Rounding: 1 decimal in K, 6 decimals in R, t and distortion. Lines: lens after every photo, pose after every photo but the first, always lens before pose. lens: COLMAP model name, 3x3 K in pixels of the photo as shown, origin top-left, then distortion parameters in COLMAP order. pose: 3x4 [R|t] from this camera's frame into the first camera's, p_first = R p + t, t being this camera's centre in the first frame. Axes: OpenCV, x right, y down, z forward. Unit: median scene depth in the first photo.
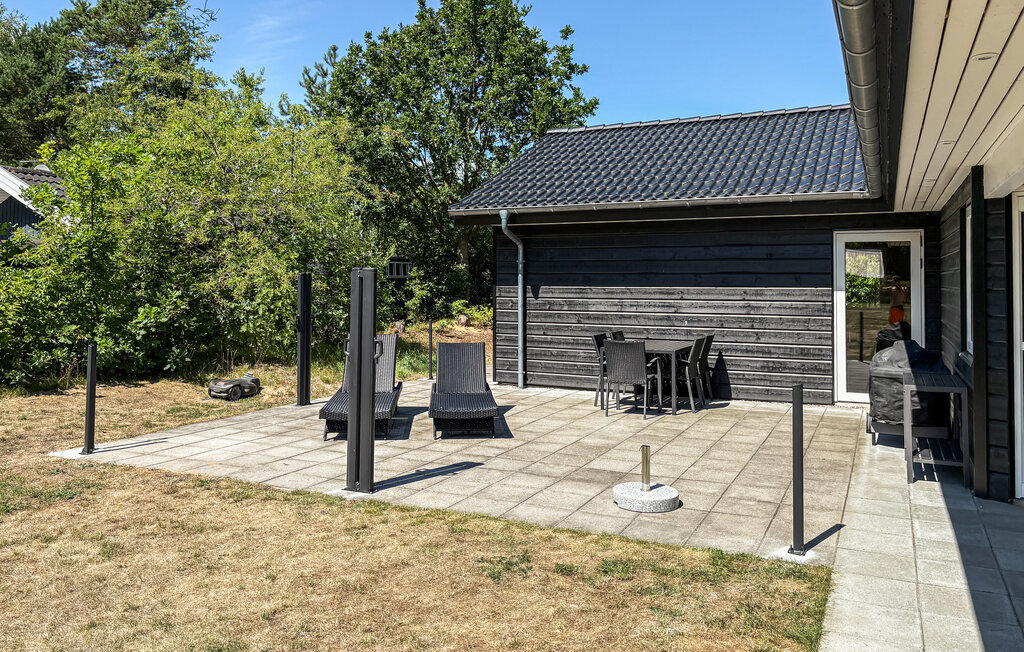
lens RADIAL K [[766.0, 0, 512.7], [0, 766.0, 261.4], [0, 0, 1]] dist [-0.006296, 0.003571]
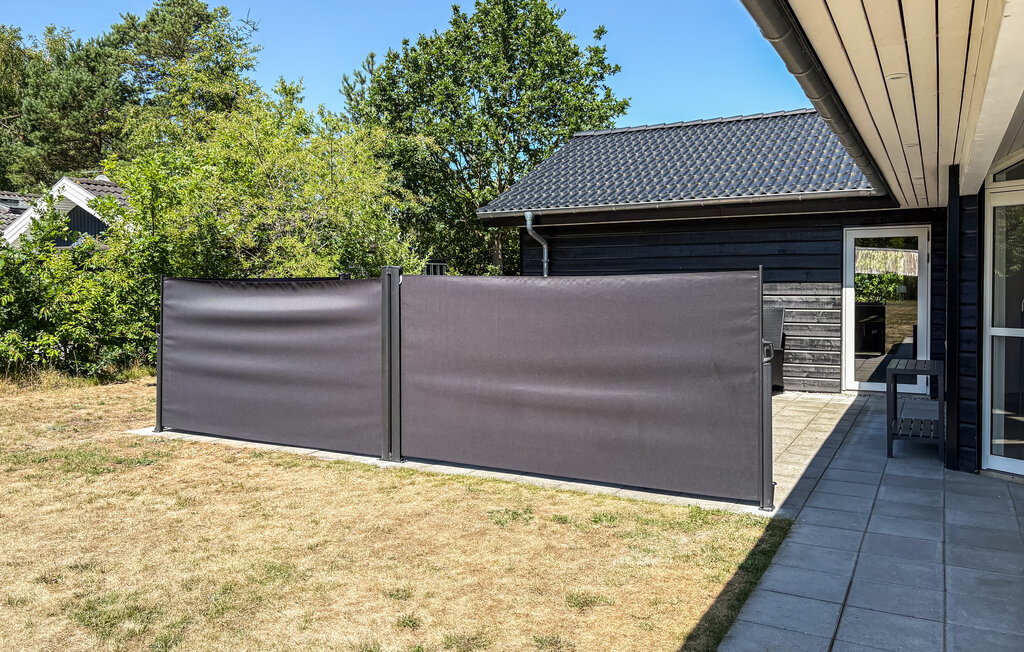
lens RADIAL K [[764.3, 0, 510.2], [0, 764.3, 304.5], [0, 0, 1]] dist [-0.007507, -0.001512]
pose [[0.998160, -0.007874, -0.060127, 0.027280], [0.011123, 0.998485, 0.053894, 0.003832], [0.059611, -0.054464, 0.996735, -0.067094]]
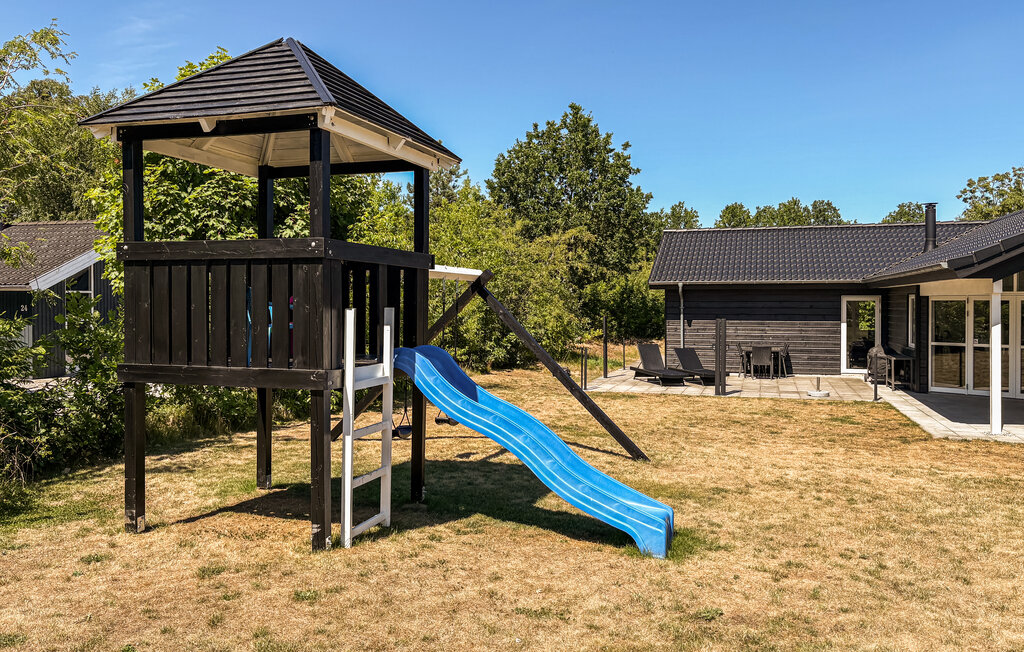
lens RADIAL K [[778.6, 0, 512.9], [0, 778.6, 310.0], [0, 0, 1]] dist [0.002793, 0.001027]
pose [[0.988838, -0.001155, 0.148991, -0.808783], [-0.004006, 0.999402, 0.034336, -0.068986], [-0.148942, -0.034550, 0.988242, -1.021515]]
